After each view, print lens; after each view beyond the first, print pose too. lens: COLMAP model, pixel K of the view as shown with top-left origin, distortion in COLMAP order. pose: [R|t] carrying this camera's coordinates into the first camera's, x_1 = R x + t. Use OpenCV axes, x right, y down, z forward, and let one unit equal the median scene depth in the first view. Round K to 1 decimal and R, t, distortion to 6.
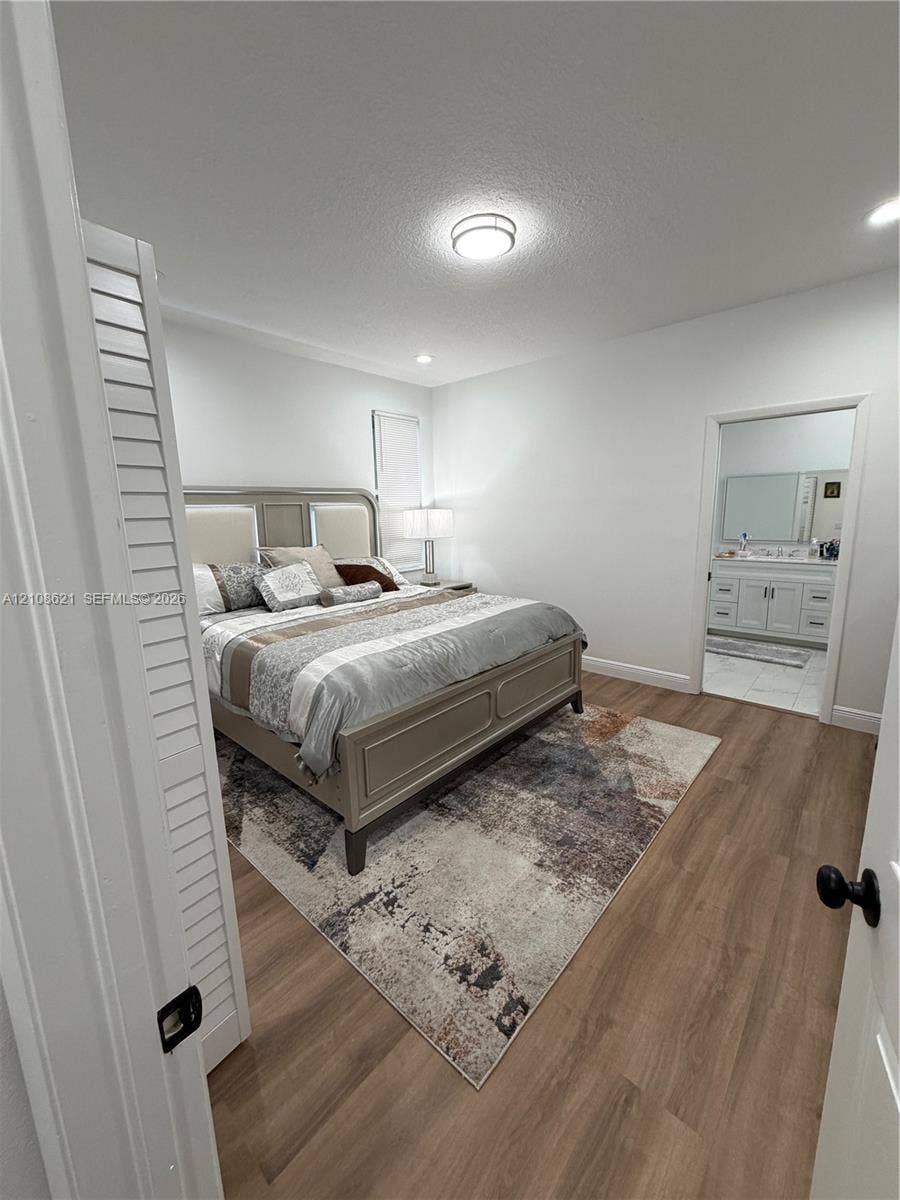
lens RADIAL K [[477.5, 0, 448.2], [0, 477.5, 598.1], [0, 0, 1]] dist [0.000026, -0.000296]
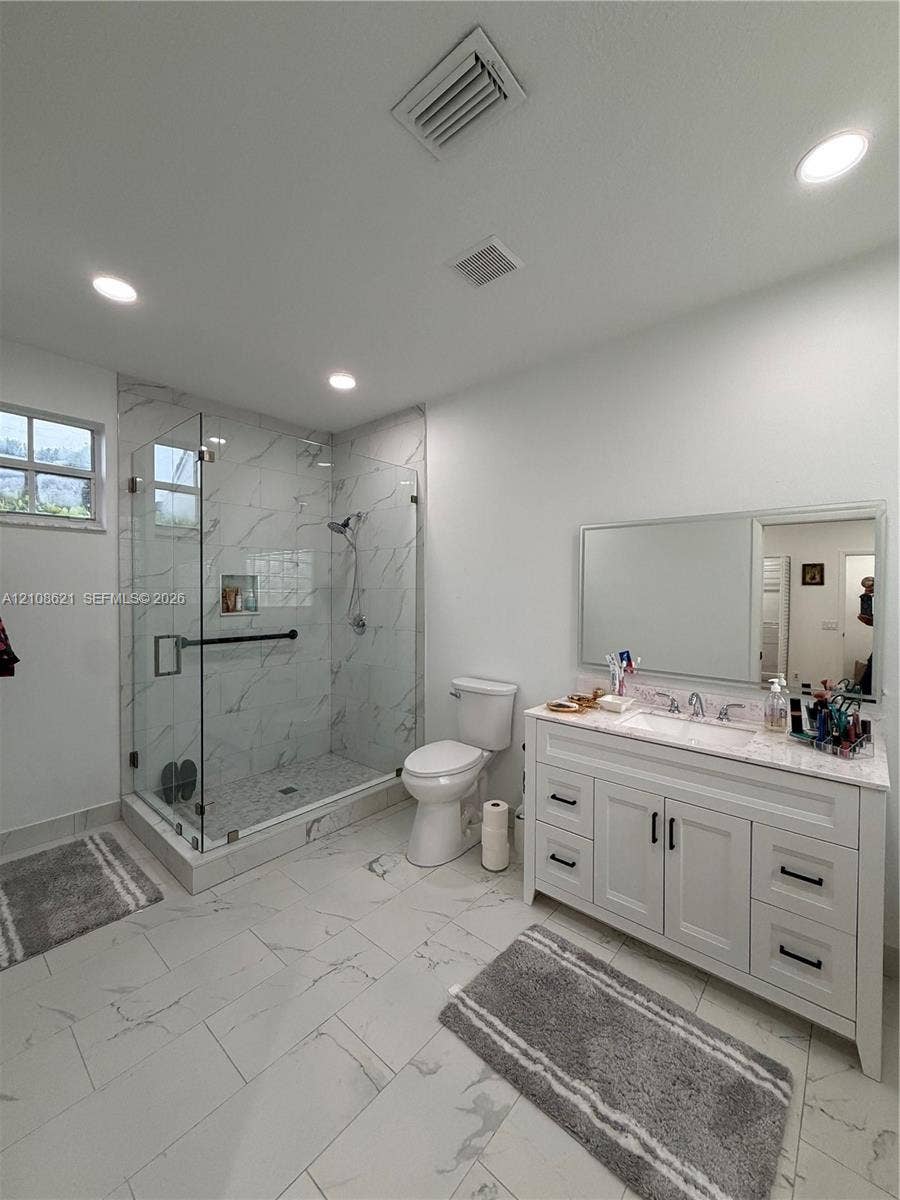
lens RADIAL K [[477.5, 0, 448.2], [0, 477.5, 598.1], [0, 0, 1]] dist [0.000026, -0.000296]
pose [[0.999593, 0.025869, 0.012062, 0.485508], [-0.023478, 0.985517, -0.167941, -0.115186], [-0.016232, 0.167590, 0.985723, 0.600052]]
